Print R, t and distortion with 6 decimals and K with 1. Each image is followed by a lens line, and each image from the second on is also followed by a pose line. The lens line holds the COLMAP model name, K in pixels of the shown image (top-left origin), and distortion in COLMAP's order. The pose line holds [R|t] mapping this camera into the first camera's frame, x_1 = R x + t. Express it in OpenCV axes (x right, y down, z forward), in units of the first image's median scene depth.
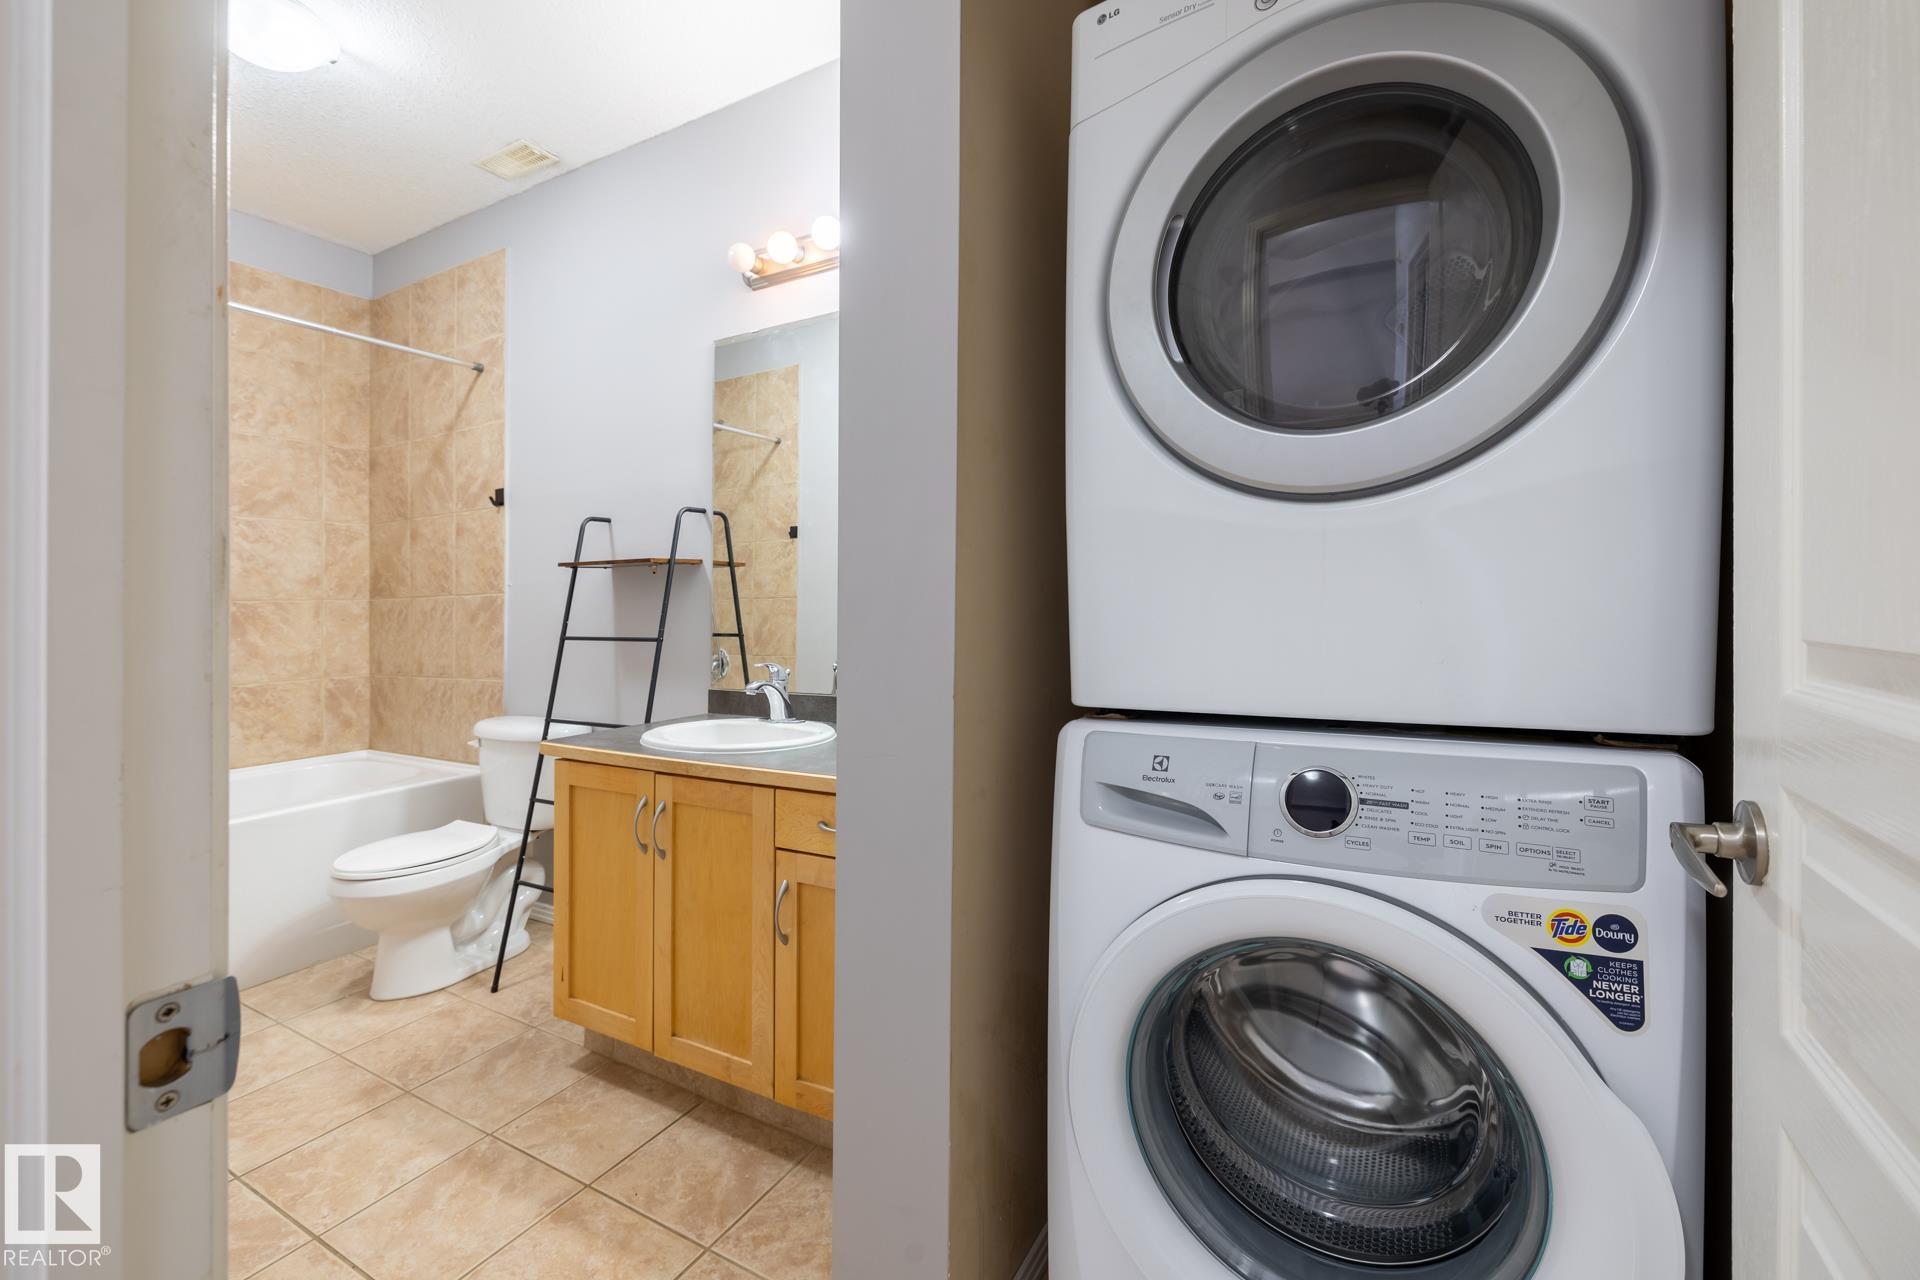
lens RADIAL K [[830.8, 0, 960.8], [0, 830.8, 516.0], [0, 0, 1]] dist [-0.000926, 0.000003]
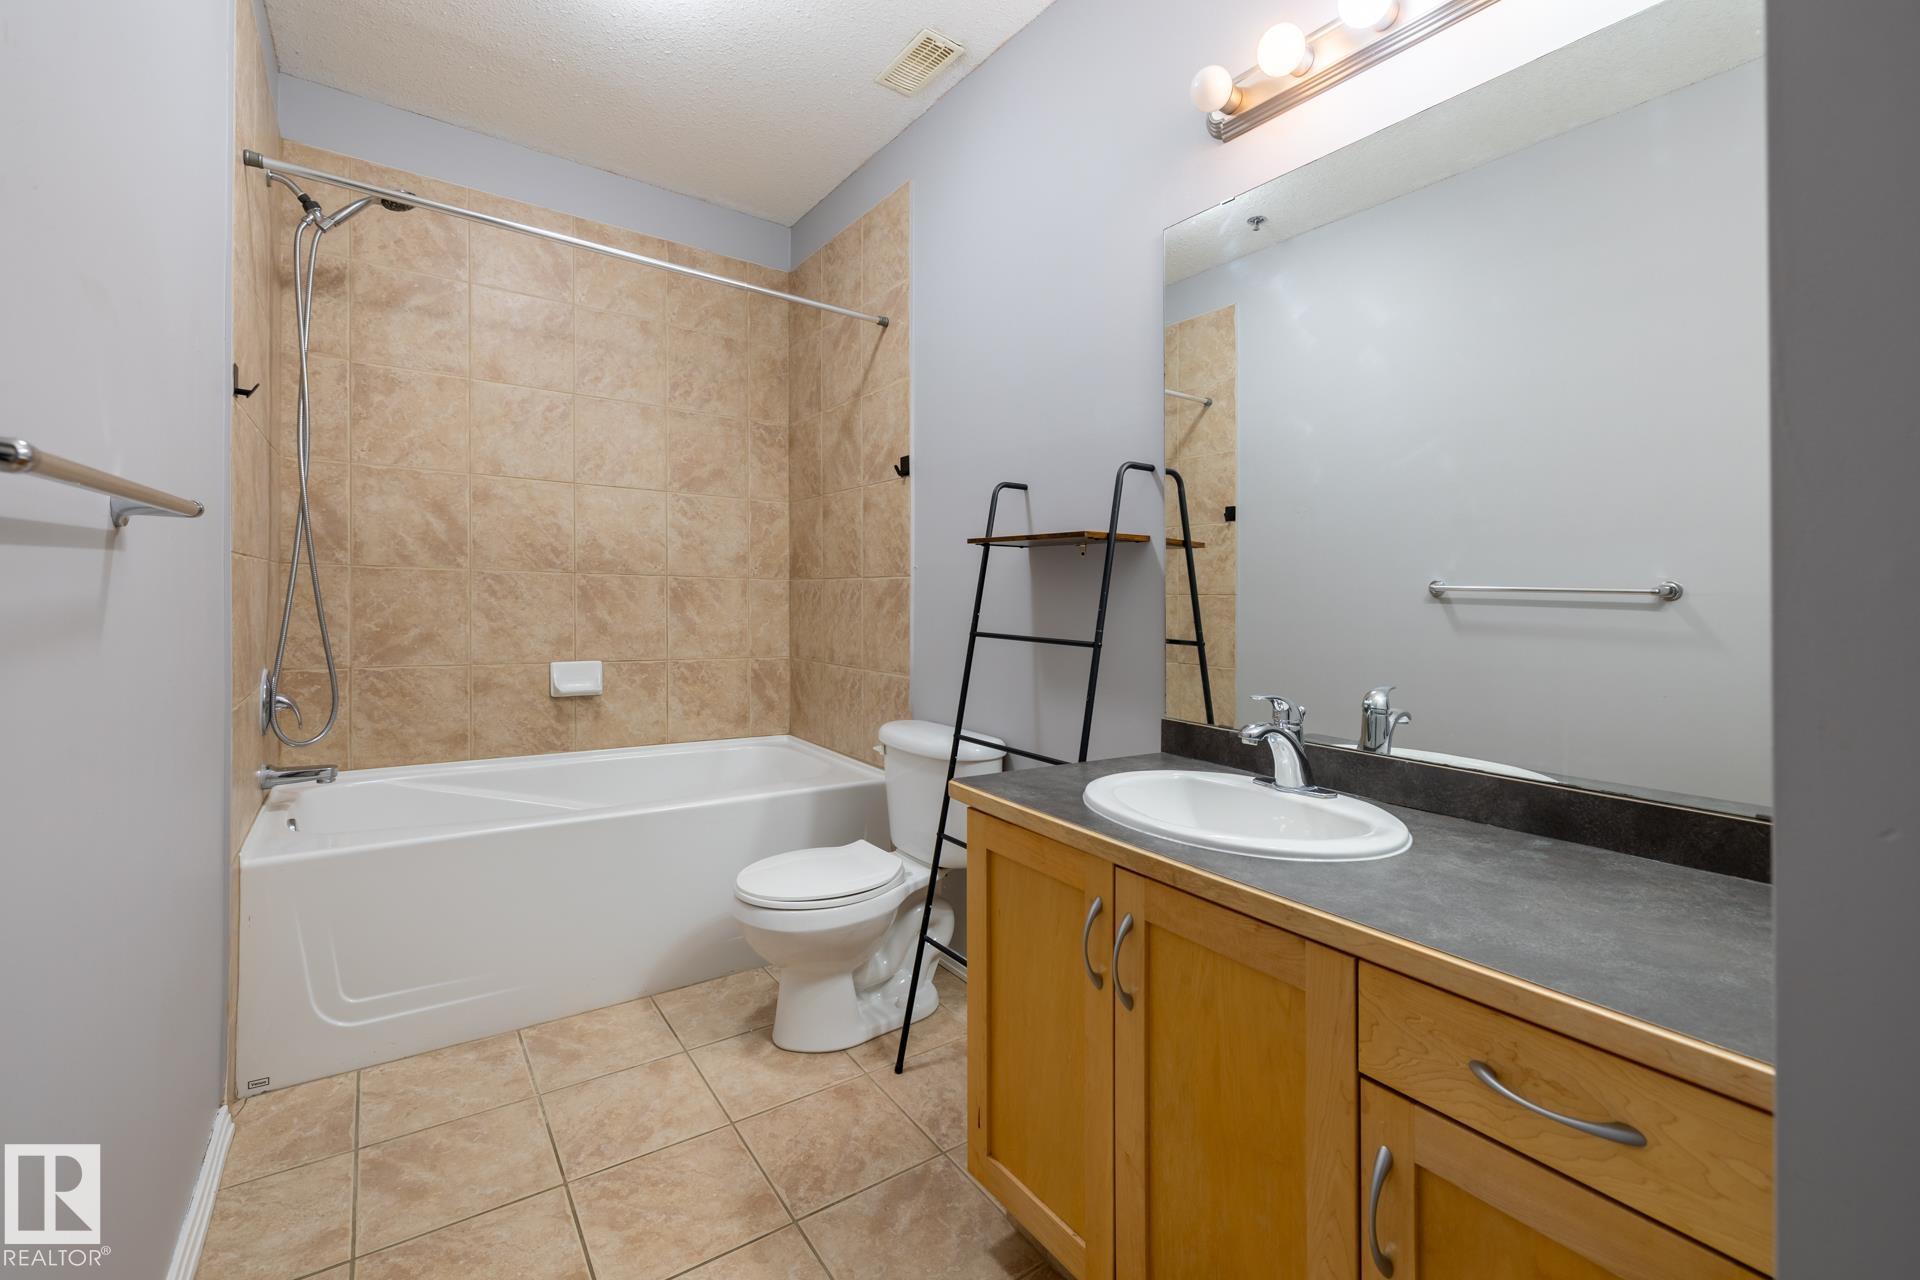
lens RADIAL K [[795.5, 0, 938.5], [0, 795.5, 575.8], [0, 0, 1]] dist [-0.000570, 0.000041]
pose [[0.887598, 0.027348, -0.459806, -0.141418], [0.006126, 0.997447, 0.071150, 0.033083], [0.460578, -0.065970, 0.885164, 0.277904]]
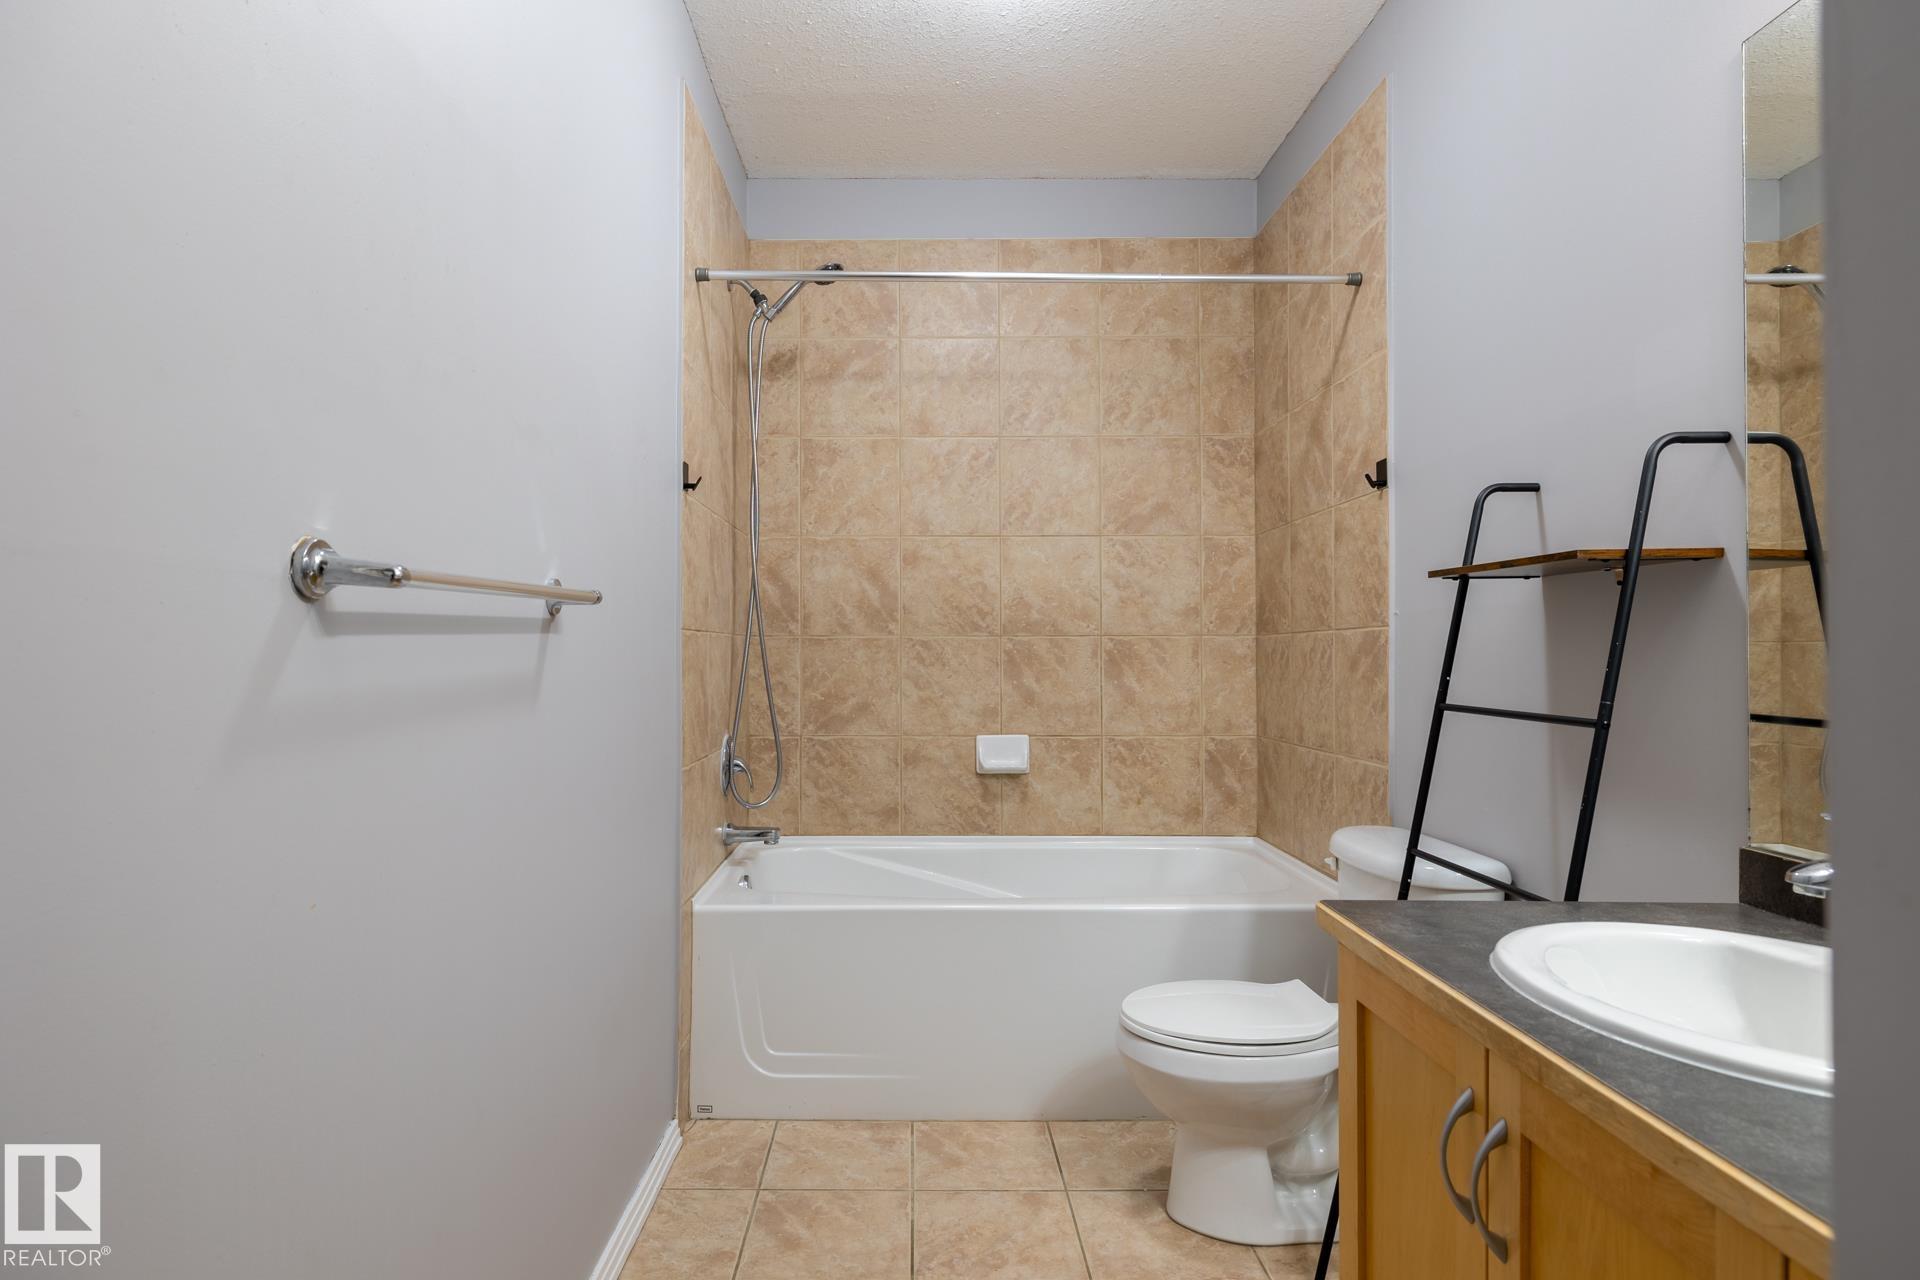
lens RADIAL K [[1043.6, 0, 950.4], [0, 1043.6, 612.6], [0, 0, 1]] dist [0.000238, 0.000491]
pose [[0.468111, -0.014027, -0.883558, -0.014737], [0.080135, 0.996428, 0.026637, 0.035059], [0.880029, -0.083273, 0.467563, 0.343449]]
